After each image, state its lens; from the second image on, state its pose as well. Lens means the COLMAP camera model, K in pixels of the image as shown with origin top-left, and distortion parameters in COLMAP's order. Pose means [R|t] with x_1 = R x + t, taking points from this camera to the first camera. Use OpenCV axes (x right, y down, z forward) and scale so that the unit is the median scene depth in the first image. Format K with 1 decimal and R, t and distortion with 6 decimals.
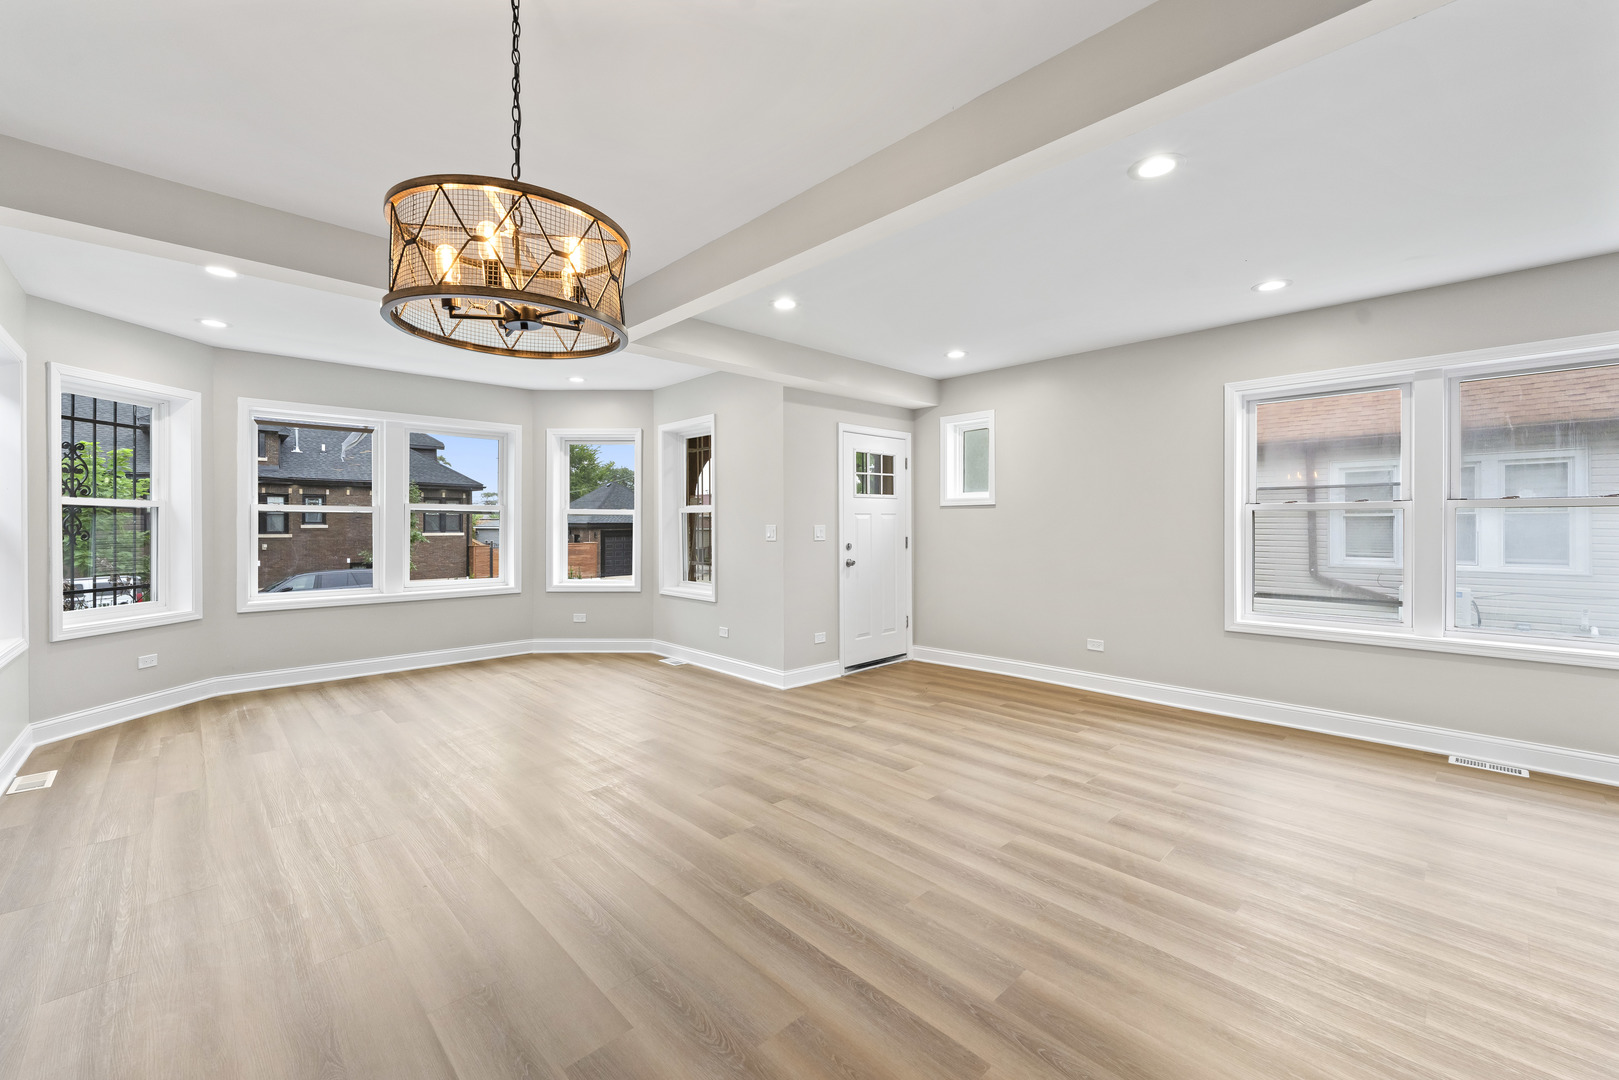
lens RADIAL K [[660.0, 0, 806.7], [0, 660.0, 518.6], [0, 0, 1]] dist [-0.001440, -0.000225]
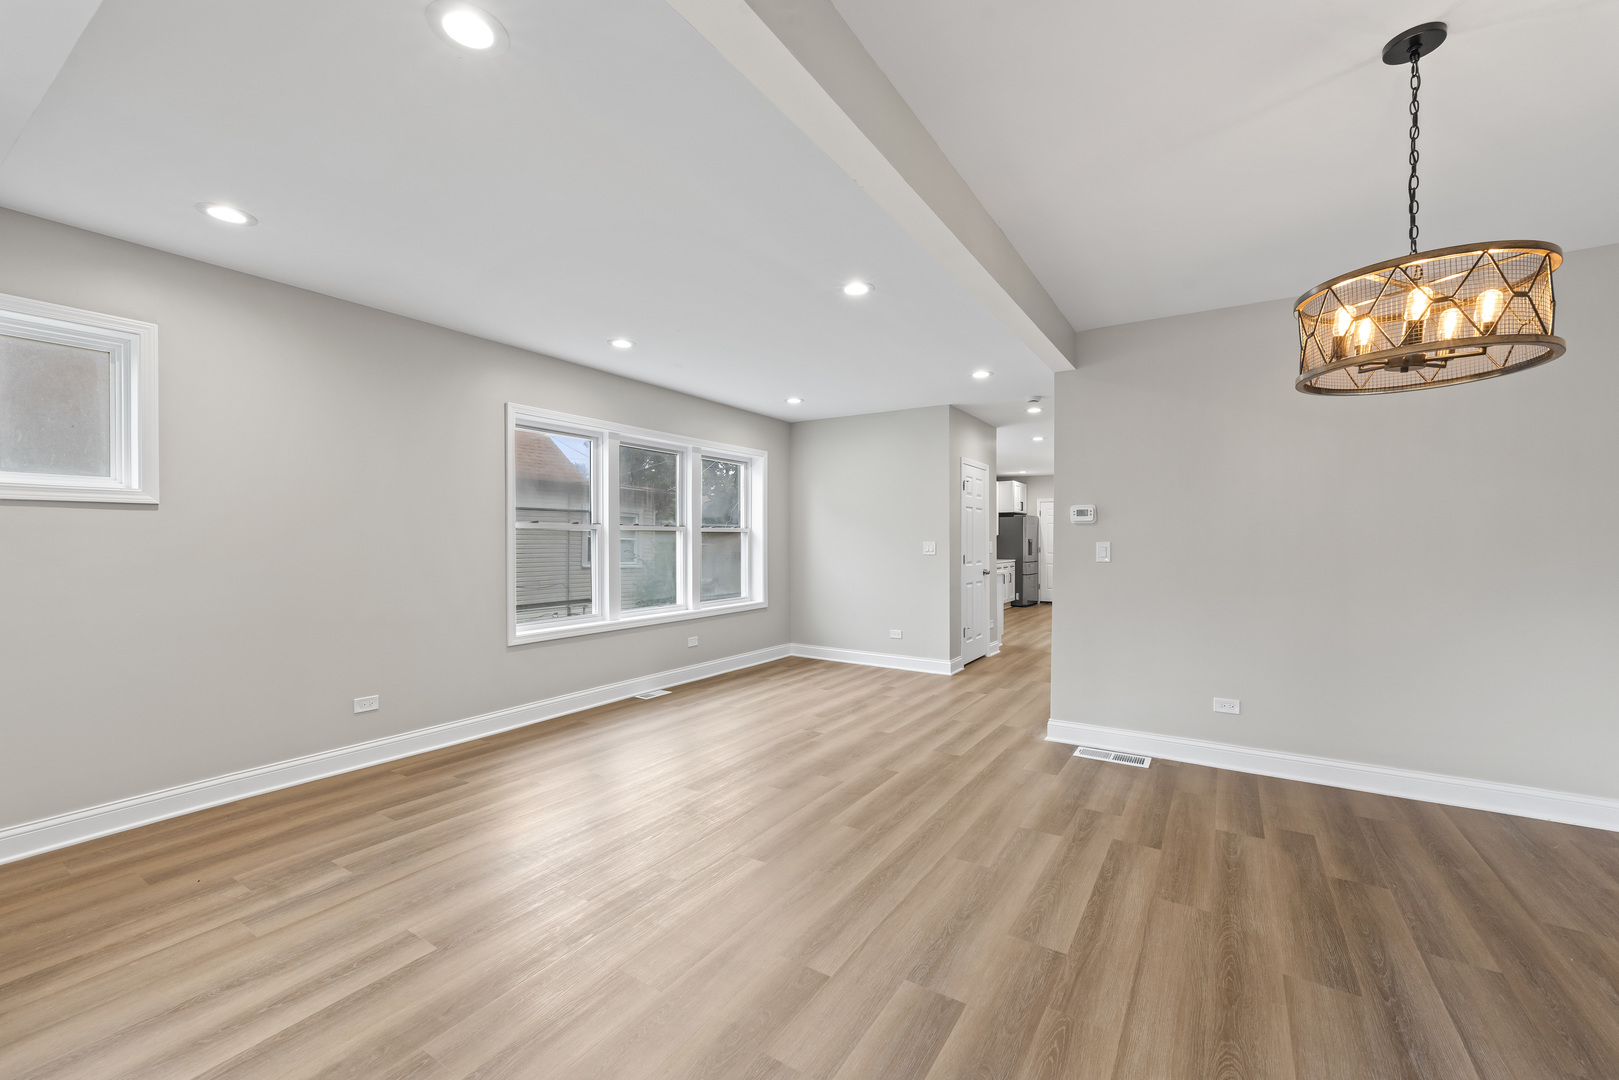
lens RADIAL K [[651.5, 0, 805.3], [0, 651.5, 545.0], [0, 0, 1]] dist [-0.001298, -0.000191]
pose [[-0.235300, -0.004714, 0.971911, -0.465074], [-0.008222, 0.999962, 0.002859, 0.007466], [-0.971888, -0.007318, -0.235329, 0.828476]]
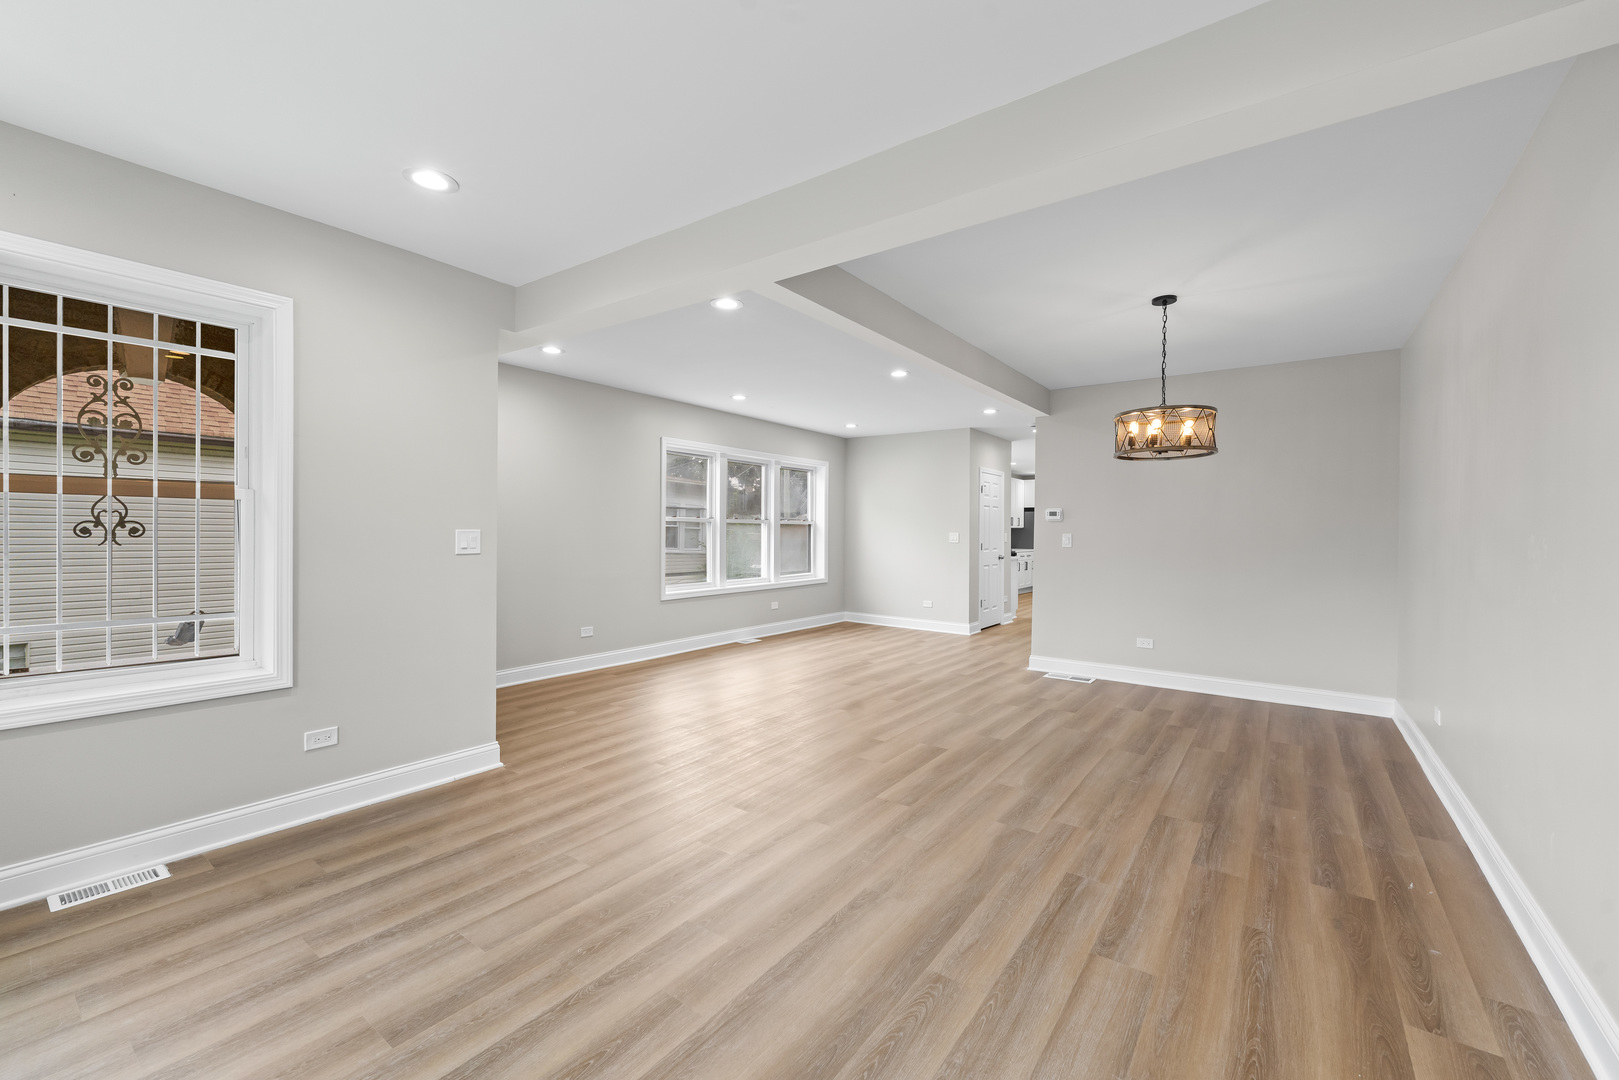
lens RADIAL K [[654.5, 0, 801.9], [0, 654.5, 534.2], [0, 0, 1]] dist [0.001085, 0.000022]
pose [[-0.171783, -0.005286, 0.985121, -0.934338], [-0.016756, 0.999857, 0.002443, 0.009184], [-0.984992, -0.016087, -0.171847, 0.985708]]
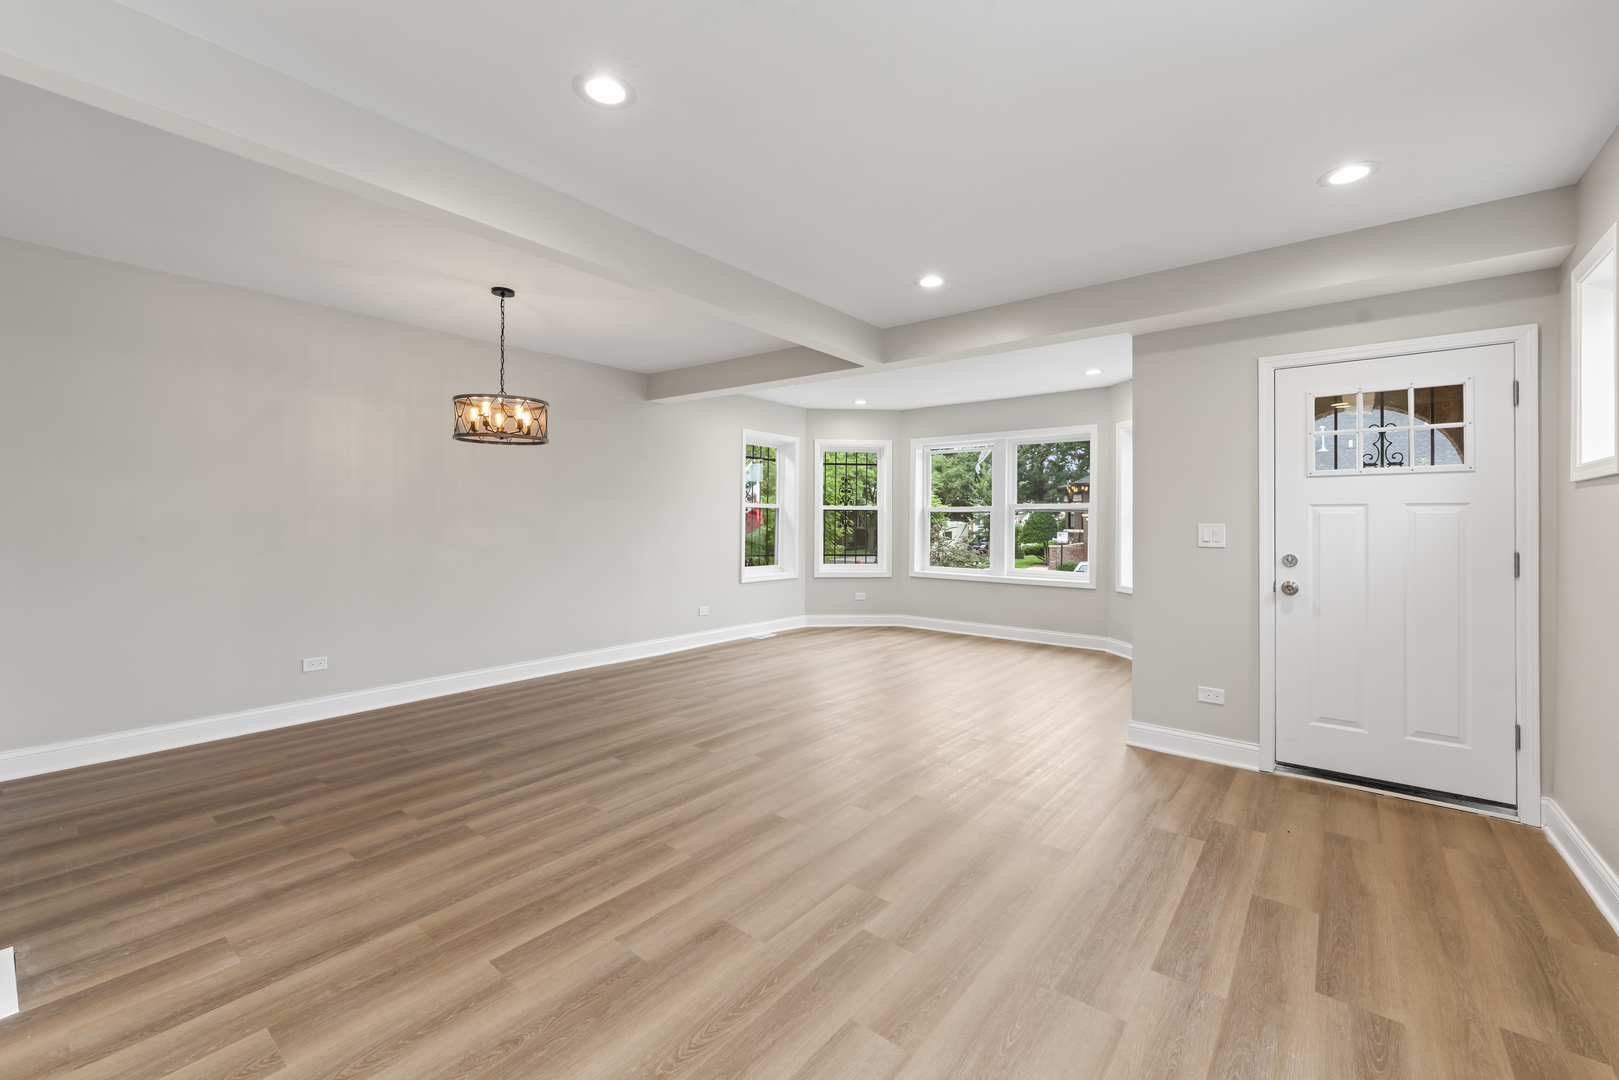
lens RADIAL K [[660.0, 0, 806.7], [0, 660.0, 518.6], [0, 0, 1]] dist [-0.001440, -0.000225]
pose [[0.130434, 0.000019, -0.991457, 0.799367], [-0.000214, 1.000000, -0.000009, 0.005967], [0.991457, 0.000213, 0.130434, 0.662495]]
